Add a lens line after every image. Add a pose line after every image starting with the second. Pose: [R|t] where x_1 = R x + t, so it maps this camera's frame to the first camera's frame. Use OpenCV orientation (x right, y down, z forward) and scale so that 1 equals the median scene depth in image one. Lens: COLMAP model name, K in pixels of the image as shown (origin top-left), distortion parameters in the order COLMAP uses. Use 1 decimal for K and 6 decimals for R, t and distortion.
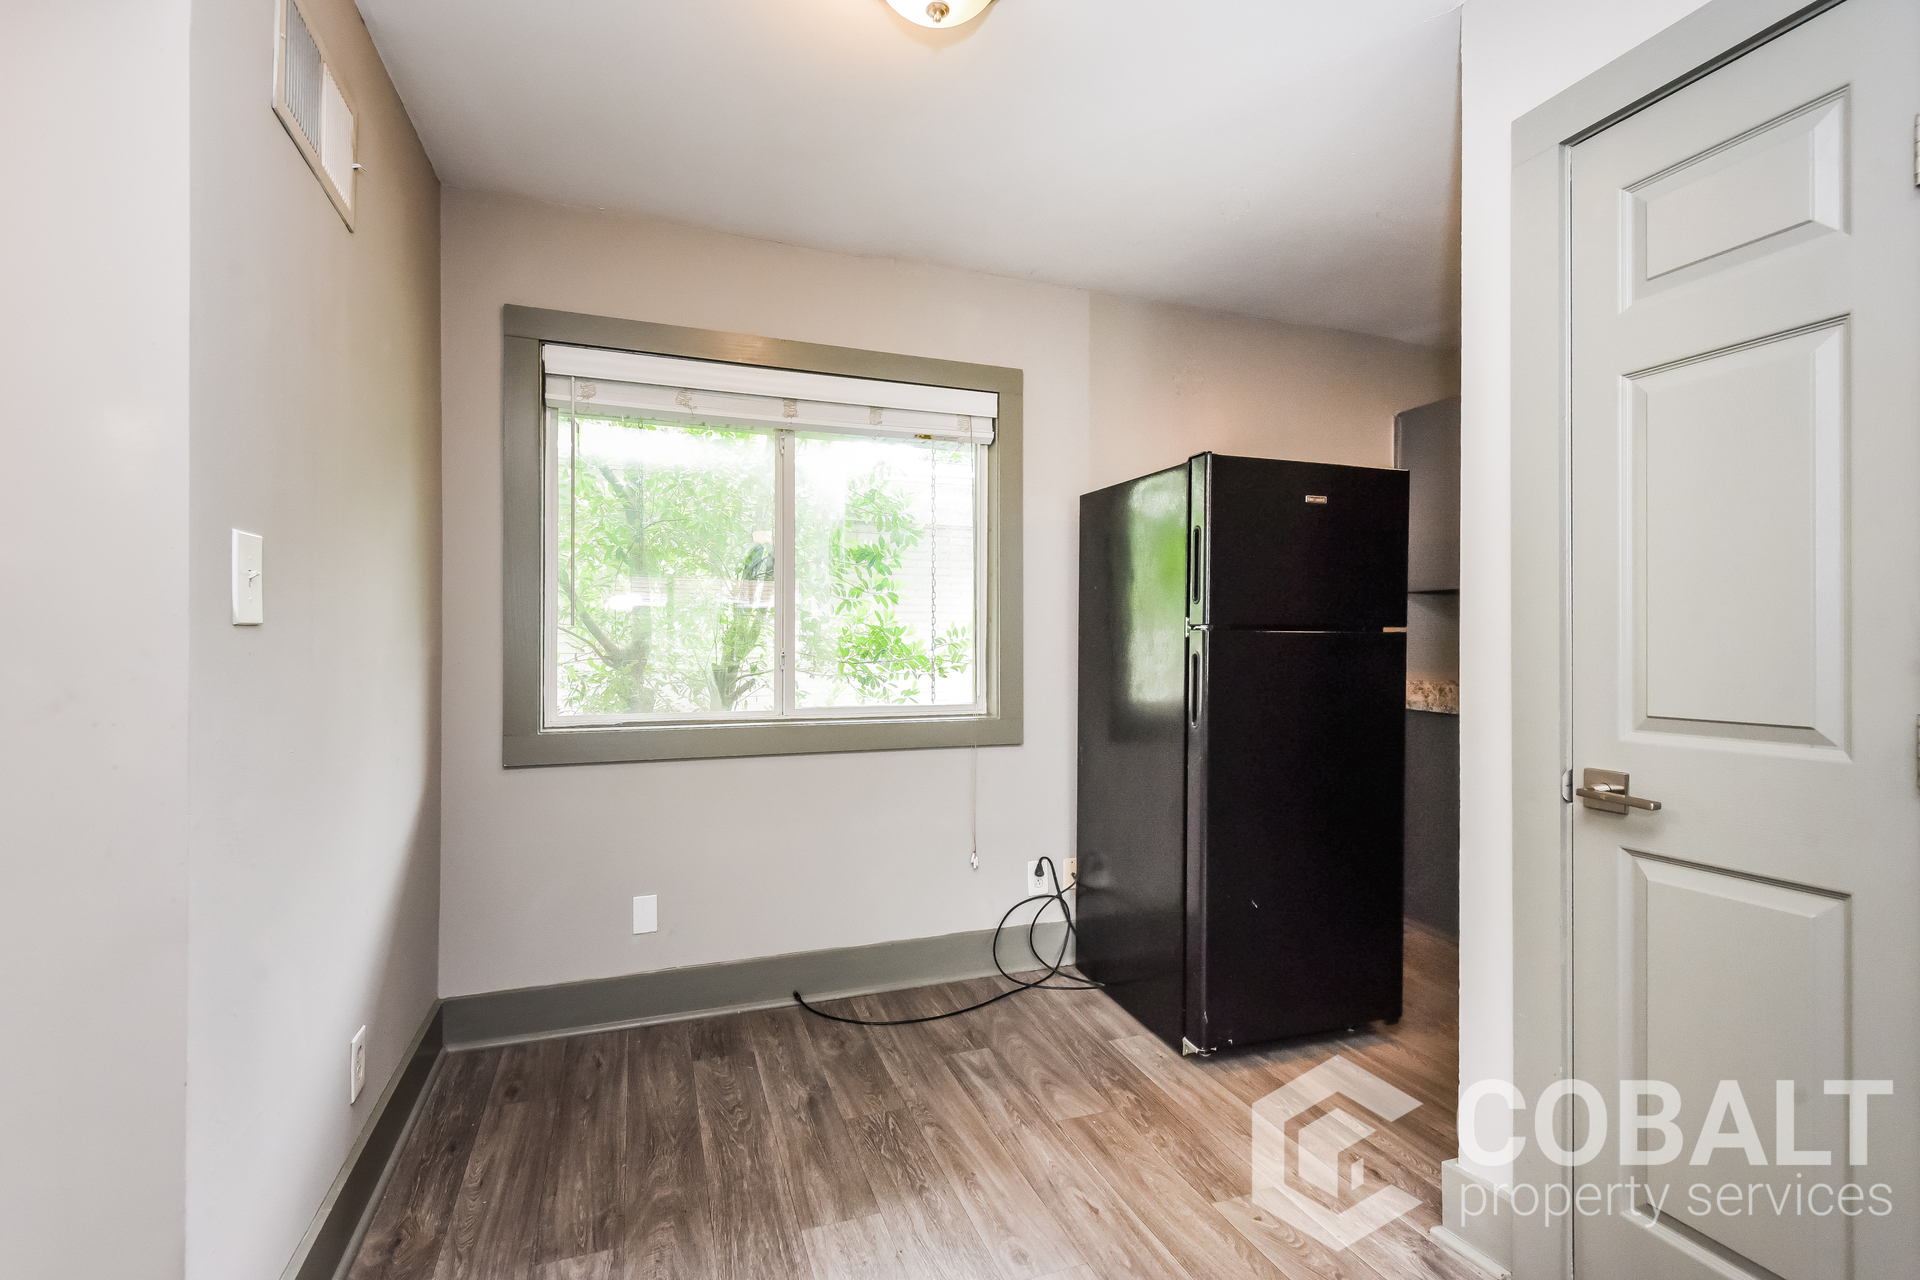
lens RADIAL K [[835.5, 0, 960.0], [0, 835.5, 640.0], [0, 0, 1]] dist [-0.013637, -0.000518]
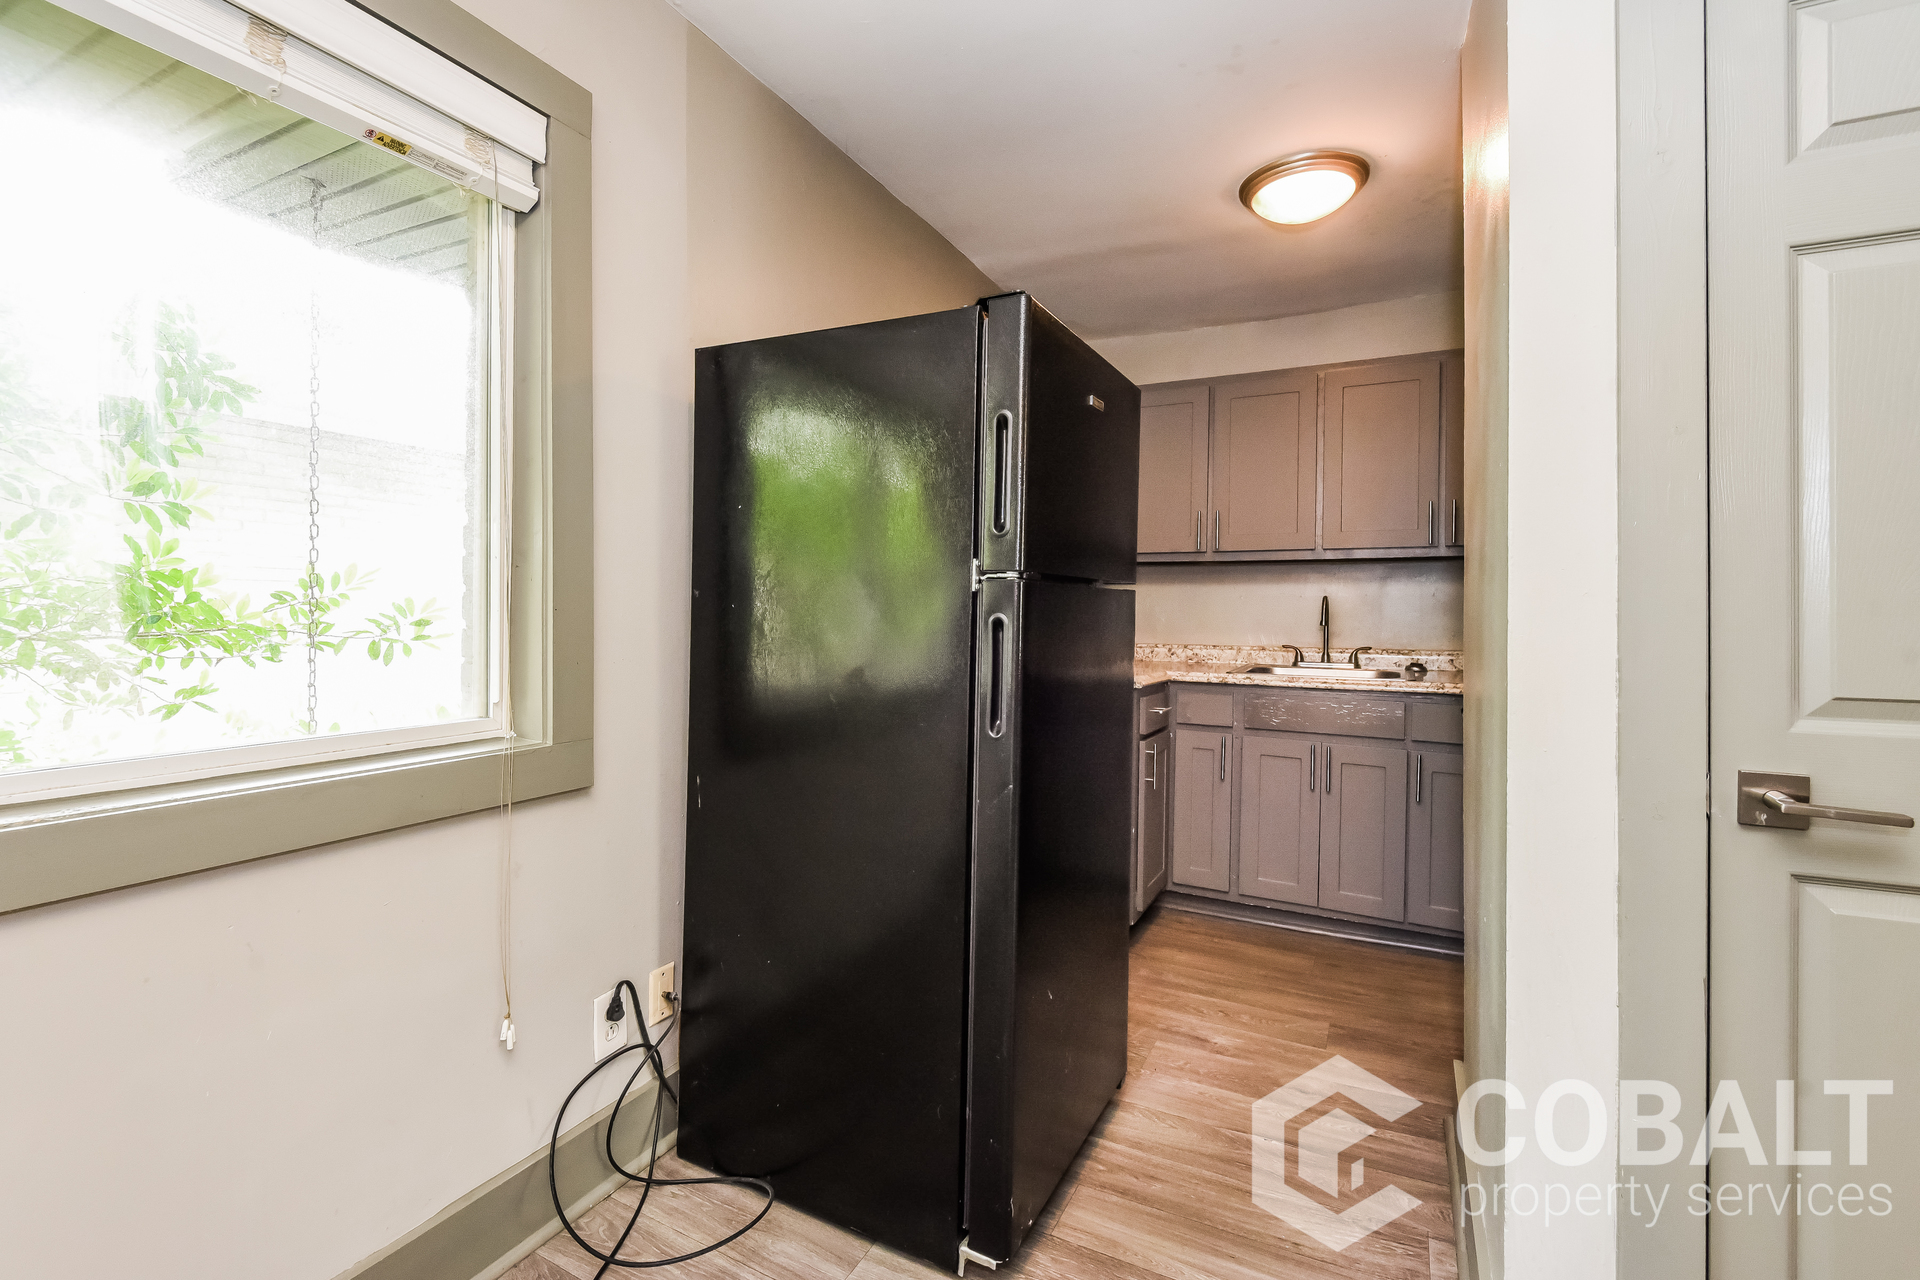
lens RADIAL K [[853.7, 0, 930.6], [0, 853.7, 606.0], [0, 0, 1]] dist [-0.012537, -0.000134]
pose [[0.734935, 0.001128, 0.678136, -0.134279], [-0.005133, 0.999979, 0.003900, 0.004068], [-0.678118, -0.006347, 0.734926, 0.442730]]
